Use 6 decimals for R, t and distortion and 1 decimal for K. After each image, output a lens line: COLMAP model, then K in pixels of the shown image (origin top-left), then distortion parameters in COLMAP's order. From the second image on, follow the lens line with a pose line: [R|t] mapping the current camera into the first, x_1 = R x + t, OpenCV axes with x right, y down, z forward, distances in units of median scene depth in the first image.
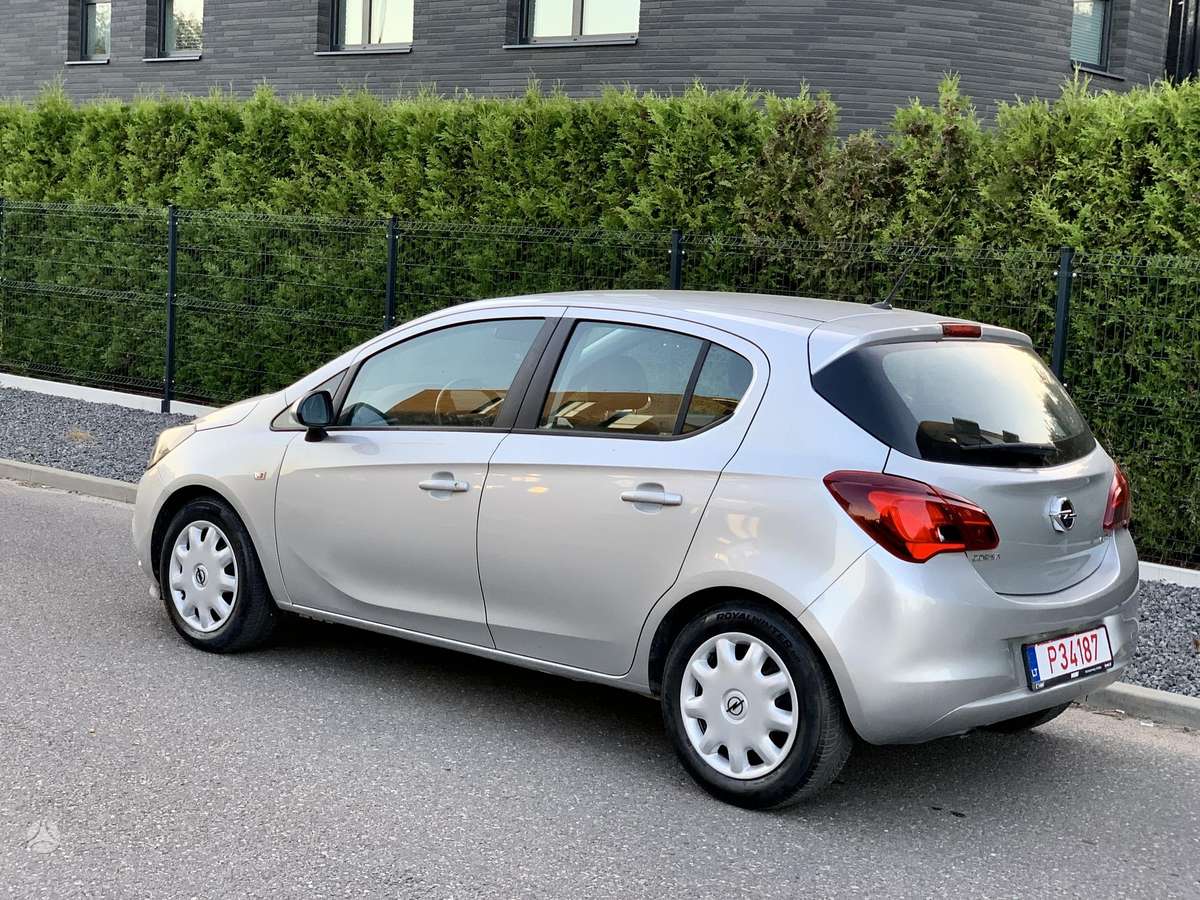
lens RADIAL K [[1859.2, 0, 549.1], [0, 1859.2, 450.4], [0, 0, 1]] dist [0.032360, 0.114590]
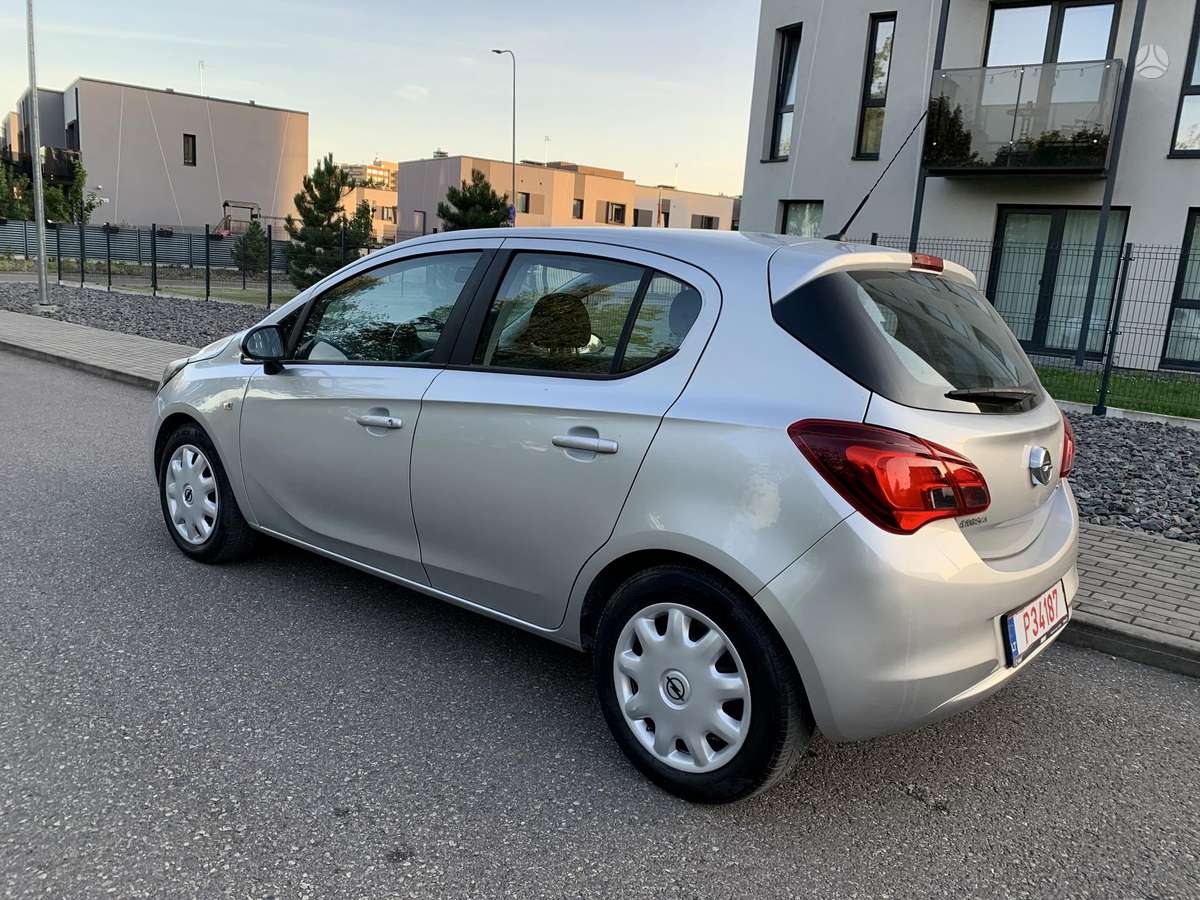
lens RADIAL K [[940.0, 0, 592.0], [0, 940.0, 445.4], [0, 0, 1]] dist [0.047805, -0.071624]
pose [[0.999558, 0.009625, 0.028135, 0.026972], [-0.011596, 0.997426, 0.070762, -0.003274], [-0.027381, -0.071057, 0.997096, 0.325934]]
